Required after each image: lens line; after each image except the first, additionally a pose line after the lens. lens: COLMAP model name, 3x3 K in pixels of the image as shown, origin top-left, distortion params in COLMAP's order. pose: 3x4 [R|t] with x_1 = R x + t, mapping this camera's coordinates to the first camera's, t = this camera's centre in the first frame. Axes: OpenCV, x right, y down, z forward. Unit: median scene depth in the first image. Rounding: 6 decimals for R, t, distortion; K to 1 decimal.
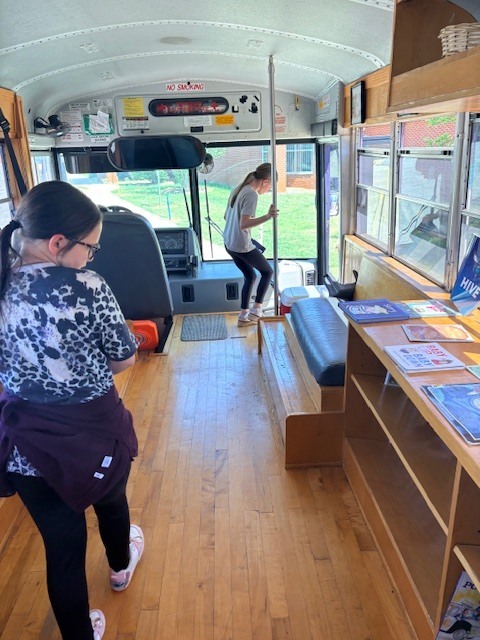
lens RADIAL K [[472.4, 0, 252.6], [0, 472.4, 308.3], [0, 0, 1]] dist [0.010217, -0.006877]
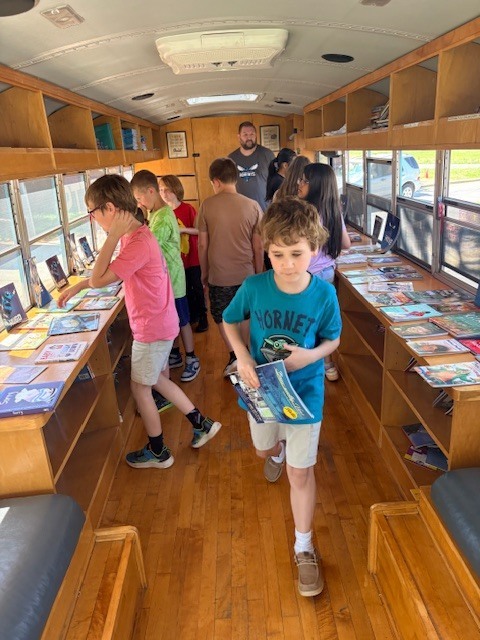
lens RADIAL K [[472.4, 0, 252.6], [0, 472.4, 308.3], [0, 0, 1]] dist [0.010217, -0.006877]
pose [[-0.995290, 0.083516, 0.049230, -0.270407], [0.096222, 0.789075, 0.606715, -0.742708], [0.011825, 0.608594, -0.793394, 1.880024]]
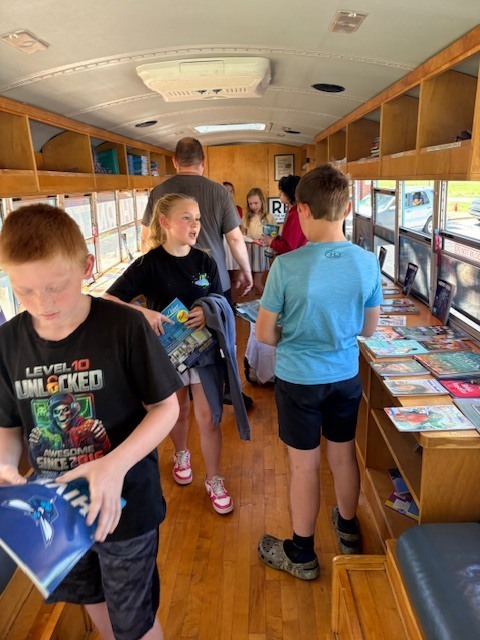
lens RADIAL K [[472.4, 0, 252.6], [0, 472.4, 308.3], [0, 0, 1]] dist [0.010217, -0.006877]
pose [[-0.993803, 0.049768, 0.099387, -0.405204], [0.096963, 0.825313, 0.556289, -0.710206], [-0.054340, 0.562479, -0.825024, 1.837284]]
